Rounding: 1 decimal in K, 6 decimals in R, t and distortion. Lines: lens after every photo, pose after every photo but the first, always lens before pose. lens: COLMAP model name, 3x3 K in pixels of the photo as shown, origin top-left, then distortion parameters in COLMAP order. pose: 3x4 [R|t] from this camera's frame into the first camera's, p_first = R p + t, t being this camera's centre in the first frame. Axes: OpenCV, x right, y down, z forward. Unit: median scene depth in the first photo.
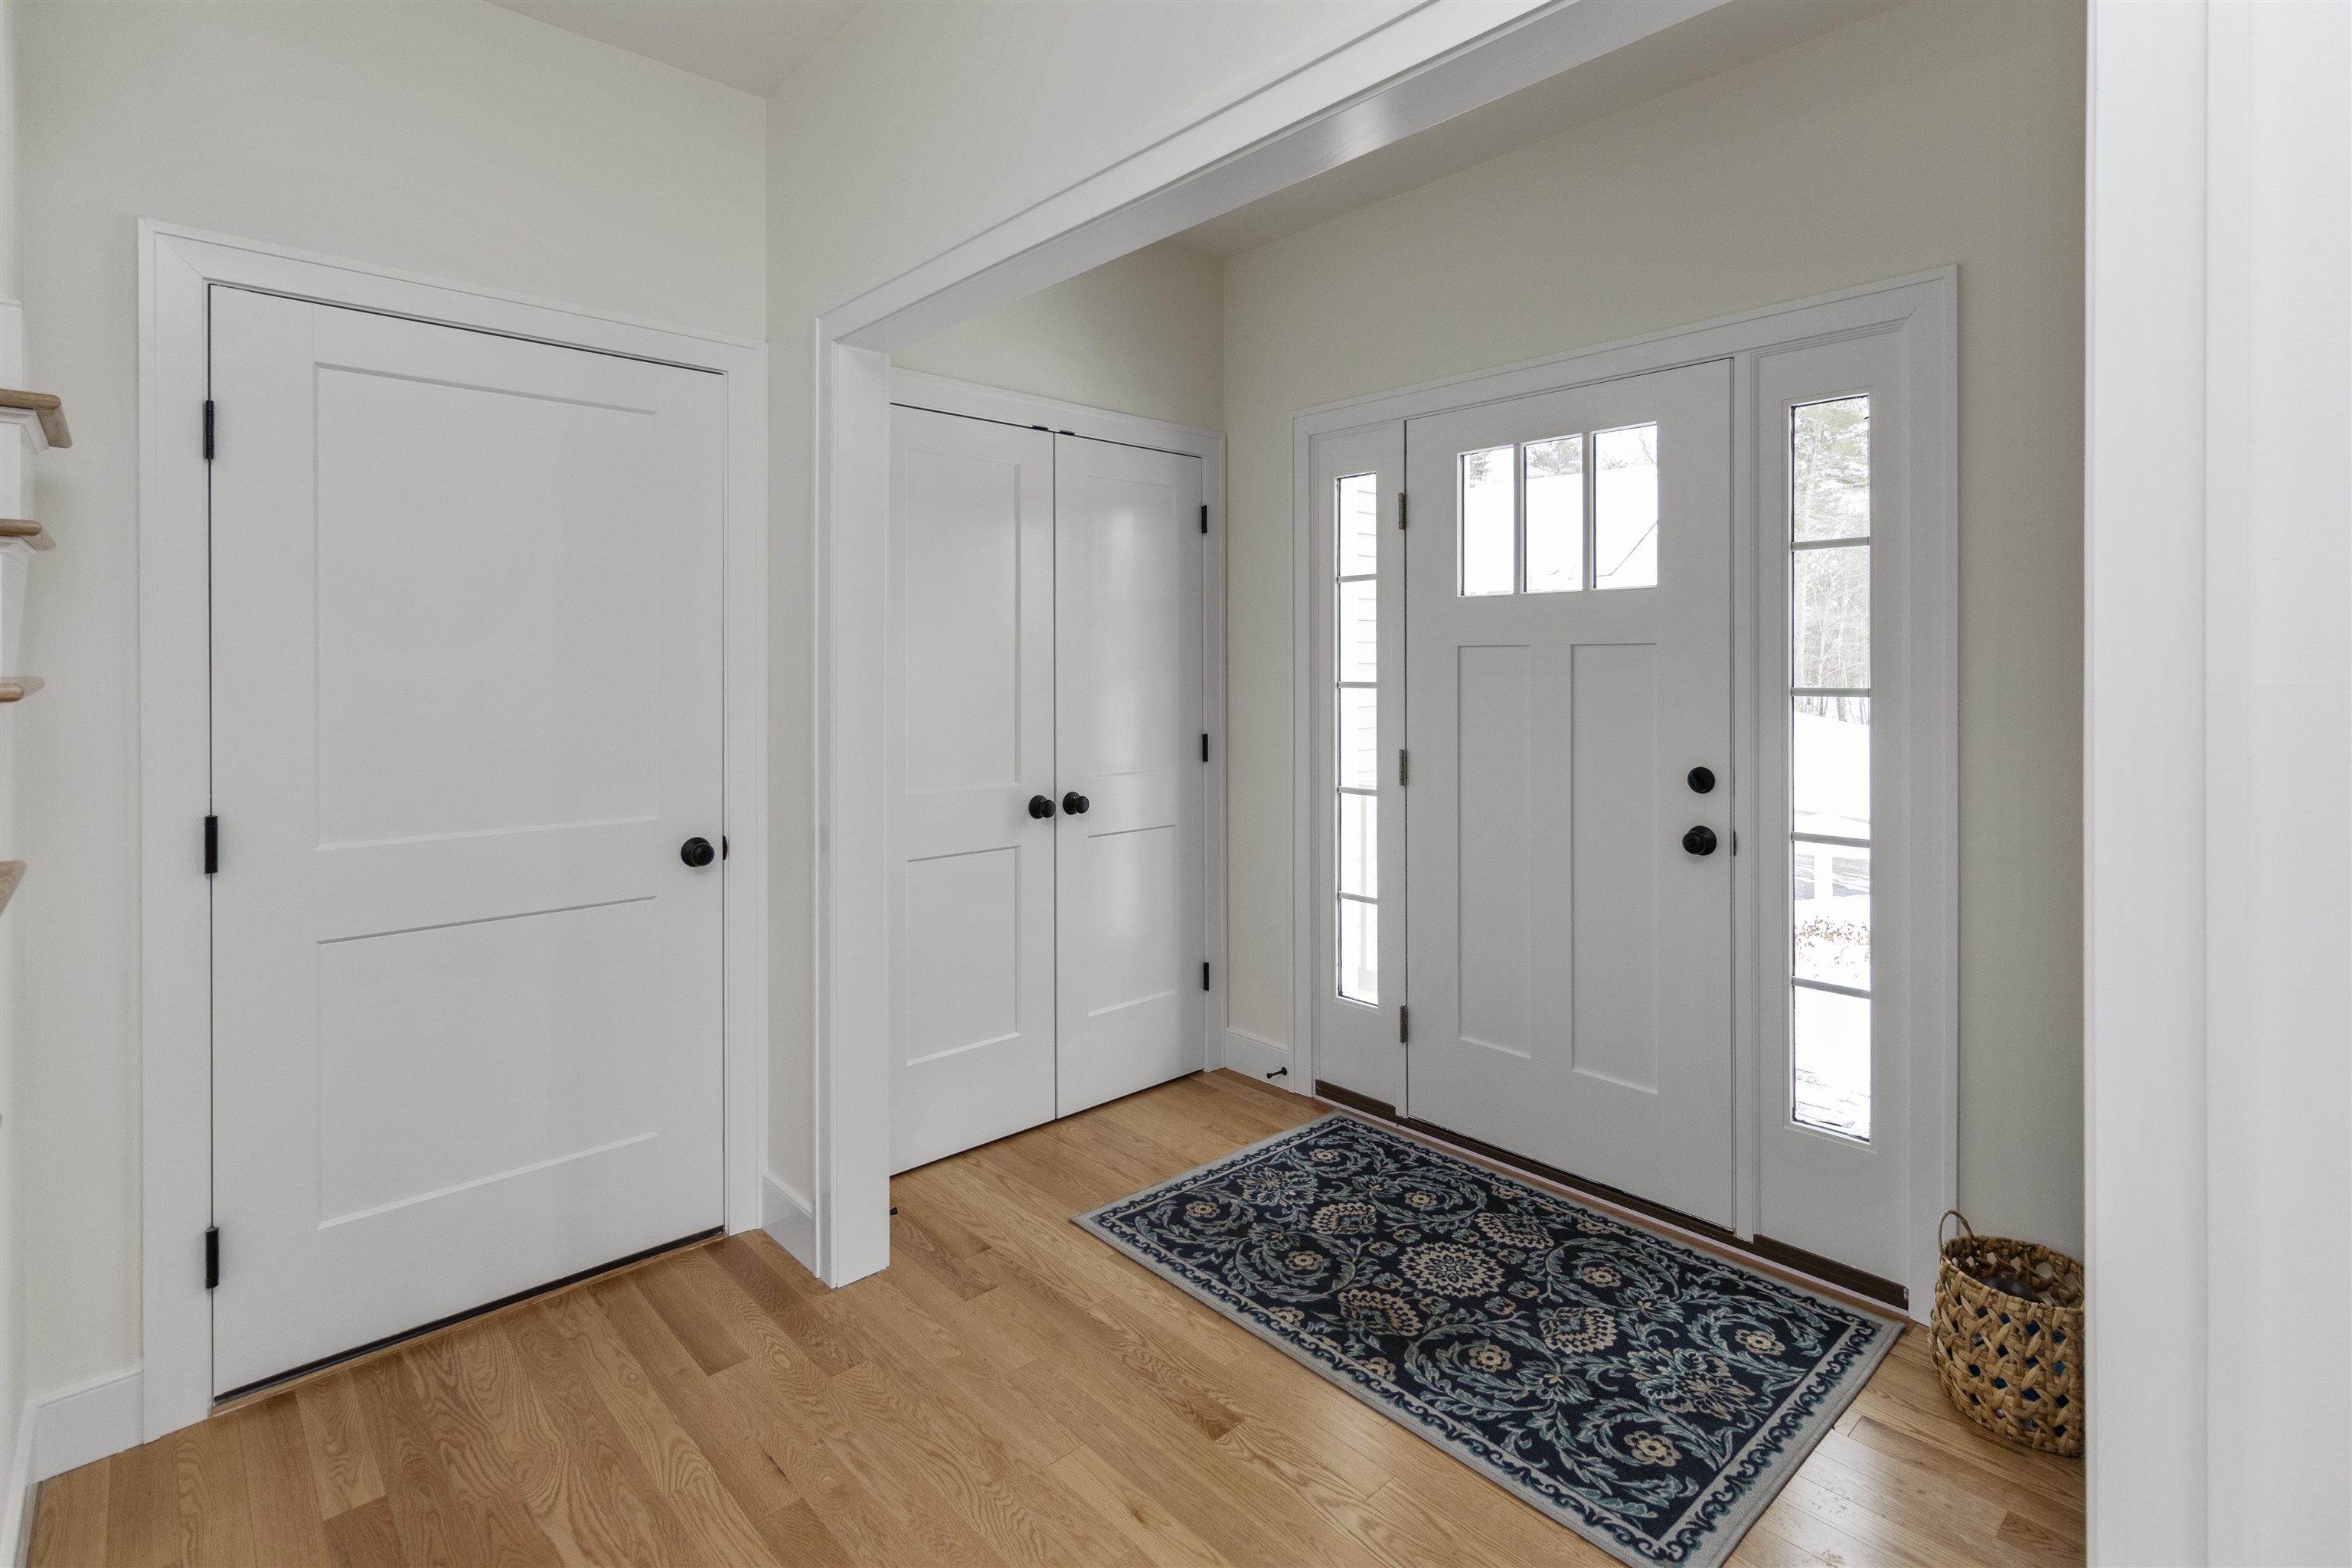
lens RADIAL K [[1124.3, 0, 1167.6], [0, 1124.3, 658.4], [0, 0, 1]] dist [-0.000036, 0.000109]
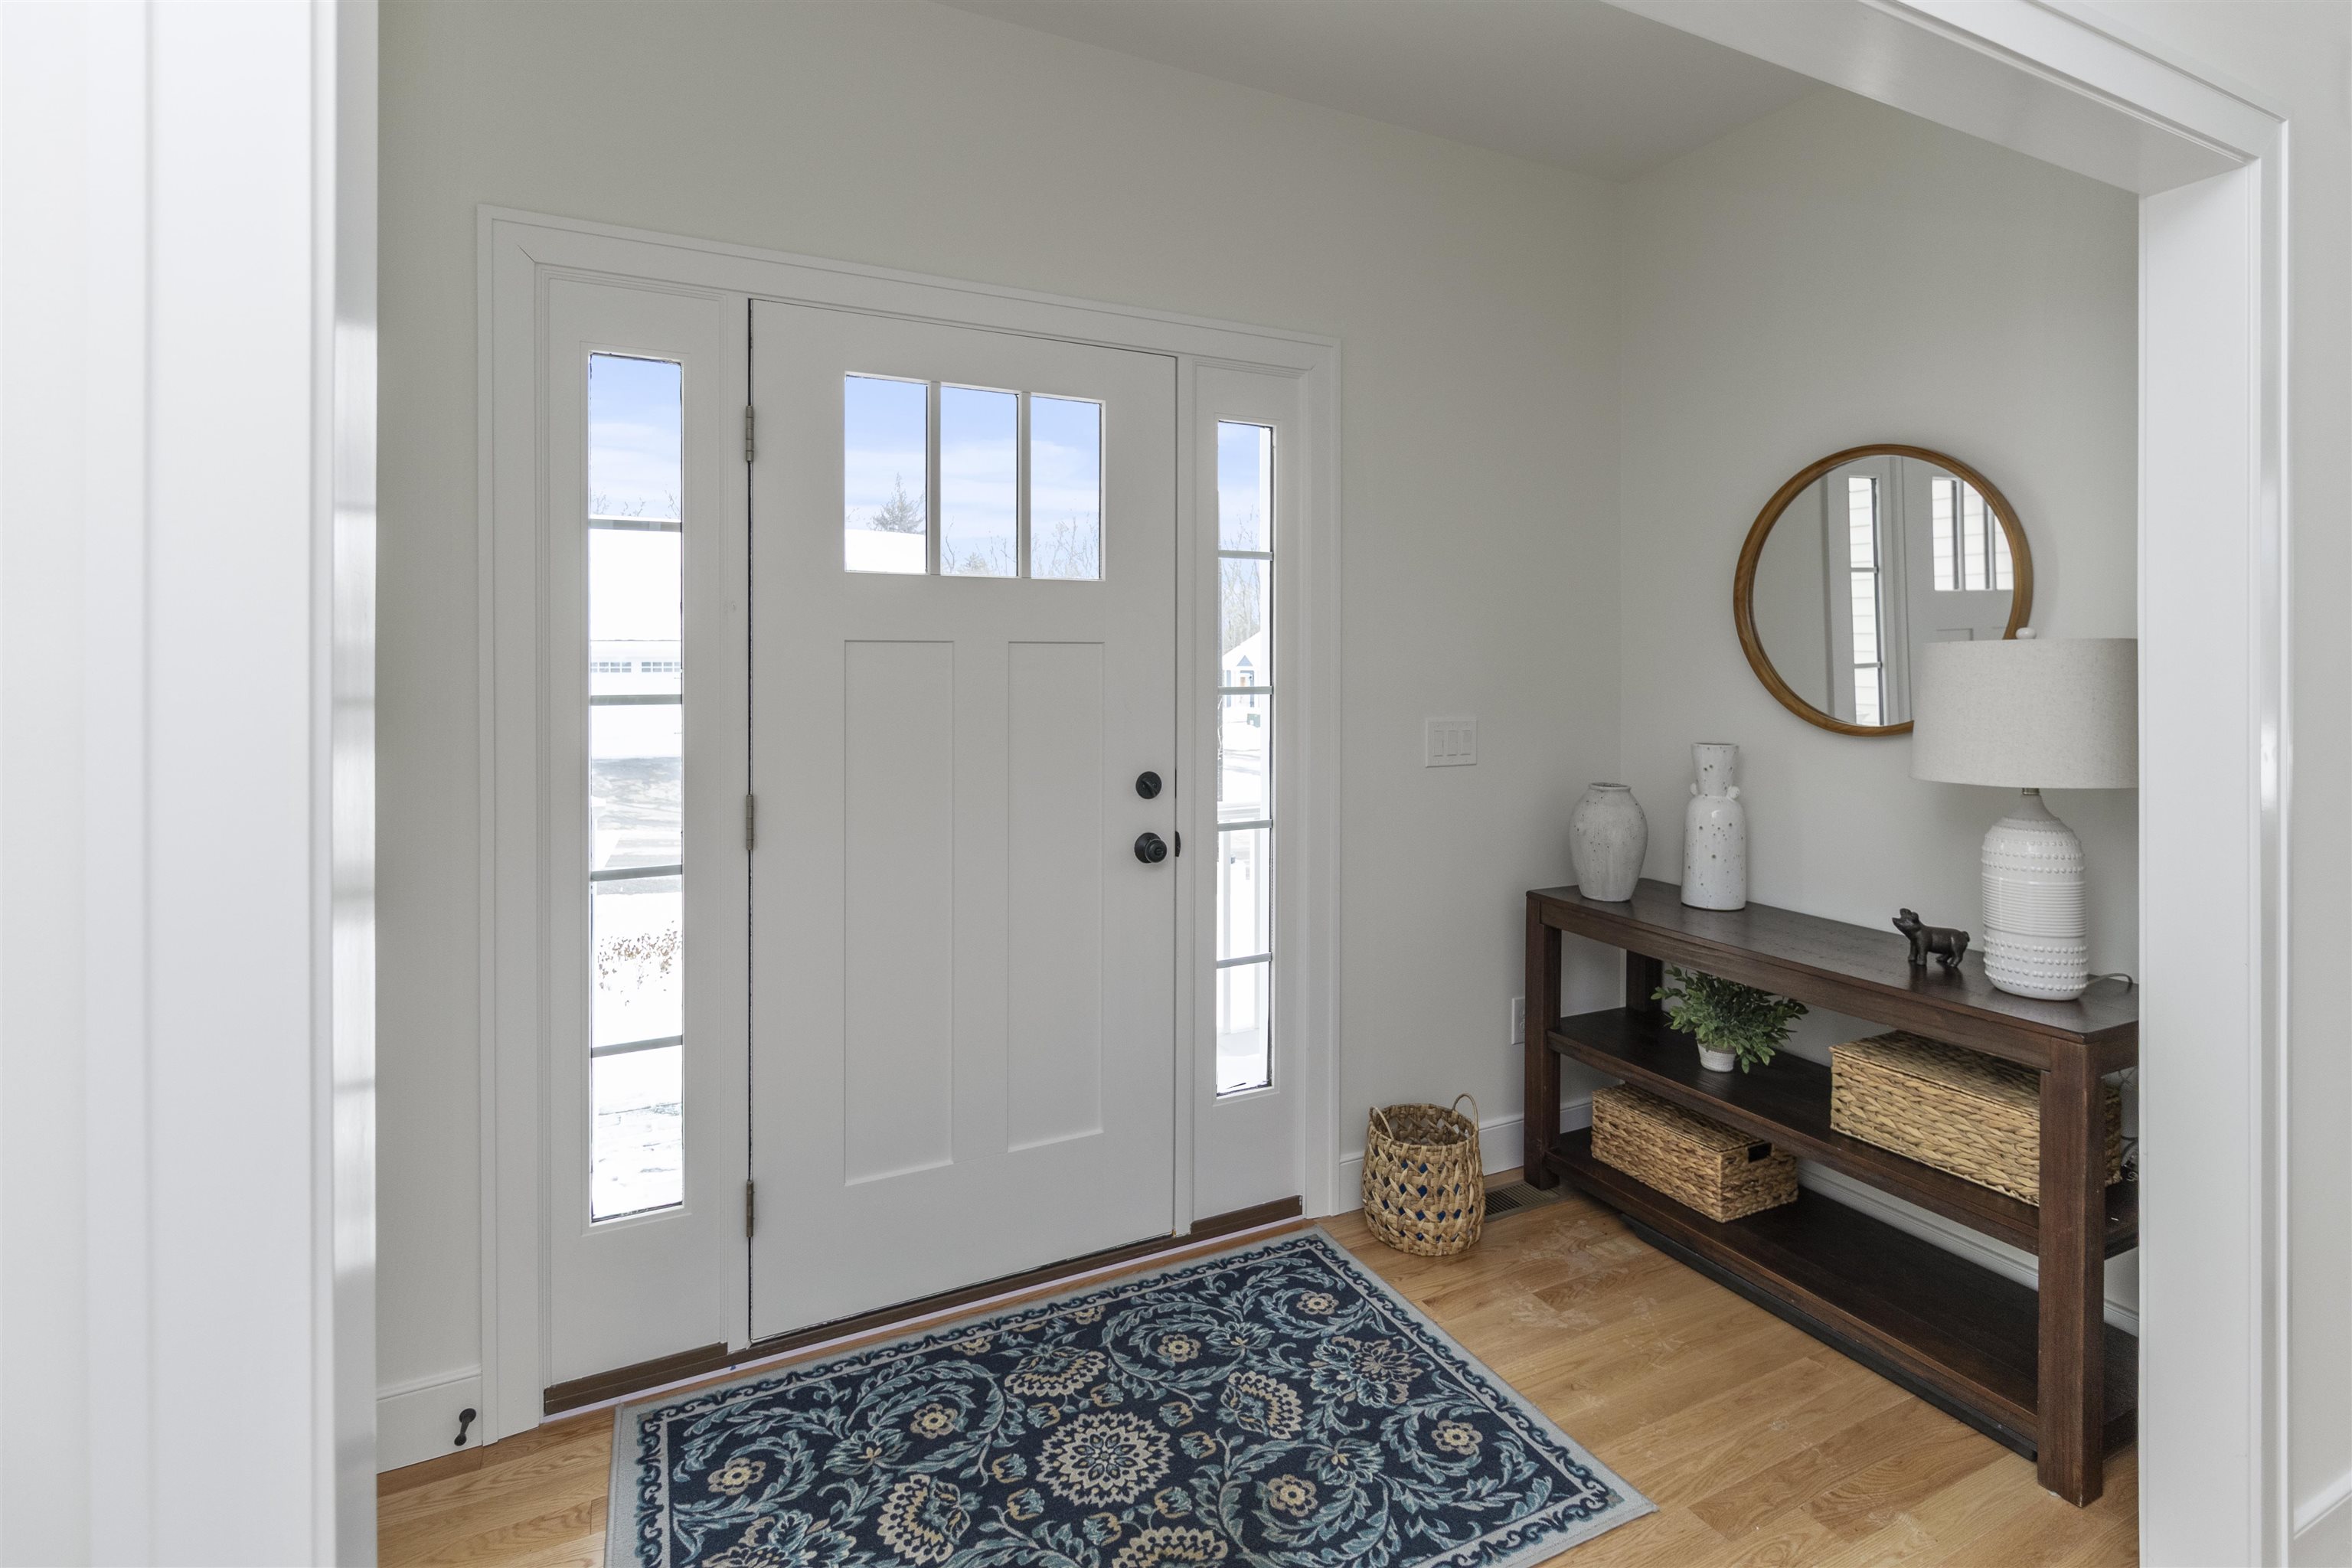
lens RADIAL K [[1124.3, 0, 1199.7], [0, 1124.3, 668.2], [0, 0, 1]] dist [-0.000036, 0.000109]
pose [[0.262489, -0.003218, 0.964930, -0.467250], [-0.001630, 0.999992, 0.003778, 0.004197], [-0.964934, -0.002564, 0.262481, 0.739529]]
